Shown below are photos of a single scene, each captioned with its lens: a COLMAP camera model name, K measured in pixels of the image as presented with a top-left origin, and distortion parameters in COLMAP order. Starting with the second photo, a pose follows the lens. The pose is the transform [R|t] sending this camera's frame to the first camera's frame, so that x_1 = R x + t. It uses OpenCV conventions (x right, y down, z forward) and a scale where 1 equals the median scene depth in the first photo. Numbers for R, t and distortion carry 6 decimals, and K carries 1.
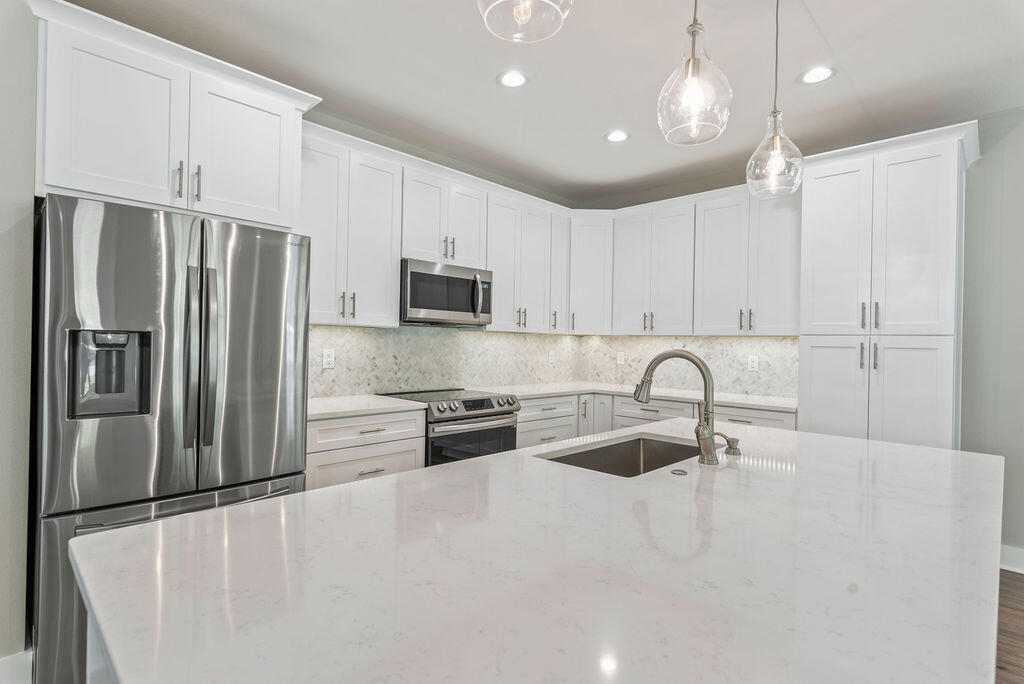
lens RADIAL K [[512.9, 0, 512.0], [0, 512.9, 342.0], [0, 0, 1]] dist [0.001263, -0.000045]
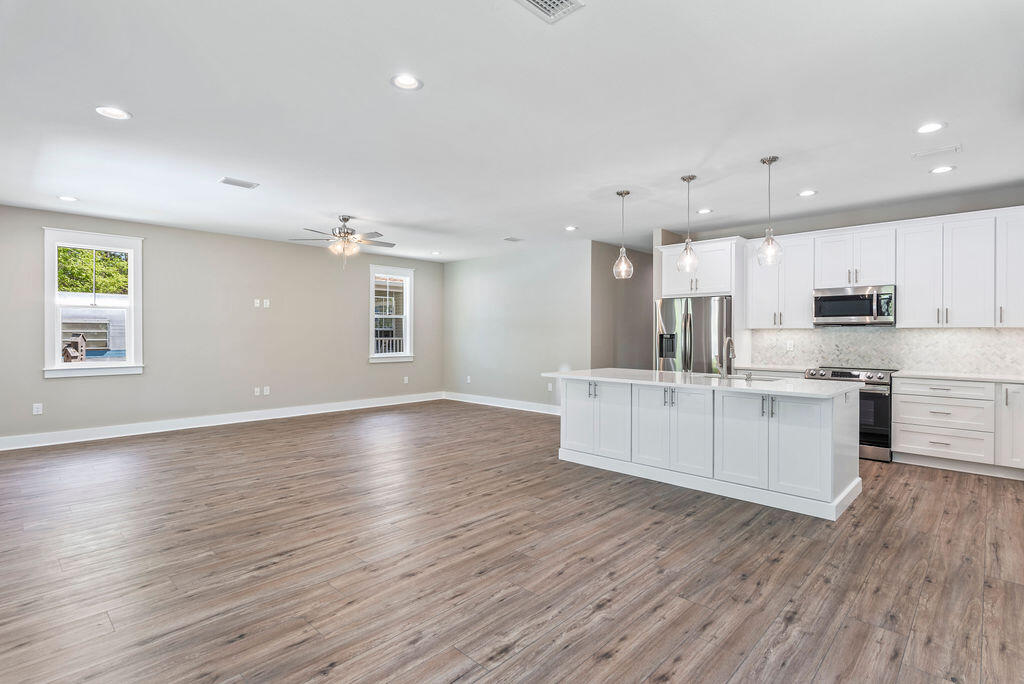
lens RADIAL K [[494.1, 0, 512.0], [0, 494.1, 342.0], [0, 0, 1]] dist [0.000085, 0.000011]
pose [[-0.013259, -0.004114, -0.999904, 1.338646], [-0.001129, 0.999991, -0.004100, 0.023614], [0.999911, 0.001074, -0.013263, -0.025165]]
